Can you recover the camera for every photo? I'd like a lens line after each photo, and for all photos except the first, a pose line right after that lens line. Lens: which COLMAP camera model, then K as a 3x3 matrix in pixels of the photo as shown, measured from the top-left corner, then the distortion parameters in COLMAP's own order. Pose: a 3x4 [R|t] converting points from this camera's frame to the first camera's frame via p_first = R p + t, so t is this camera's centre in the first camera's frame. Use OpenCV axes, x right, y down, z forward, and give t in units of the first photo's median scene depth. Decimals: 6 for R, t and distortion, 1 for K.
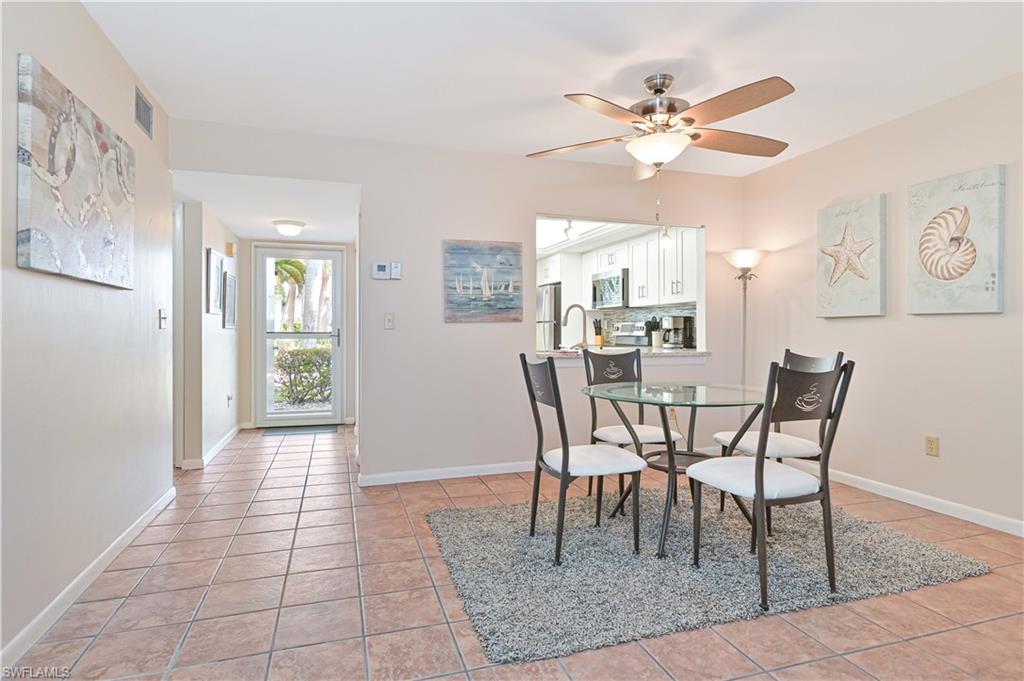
lens RADIAL K [[549.9, 0, 514.5], [0, 549.9, 332.5], [0, 0, 1]] dist [-0.000966, 0.000686]
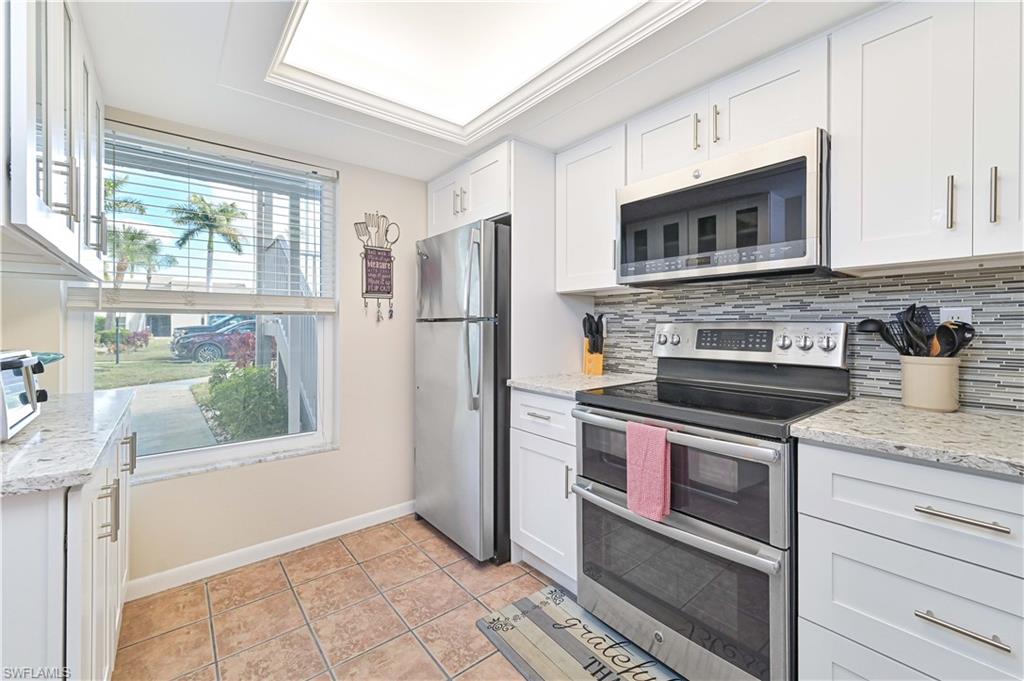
lens RADIAL K [[426.2, 0, 508.9], [0, 426.2, 324.6], [0, 0, 1]] dist [0.002398, 0.000144]
pose [[0.933131, 0.002691, 0.359527, -0.040967], [0.000033, 0.999971, -0.007570, -0.025345], [-0.359537, 0.007076, 0.933104, 1.311254]]
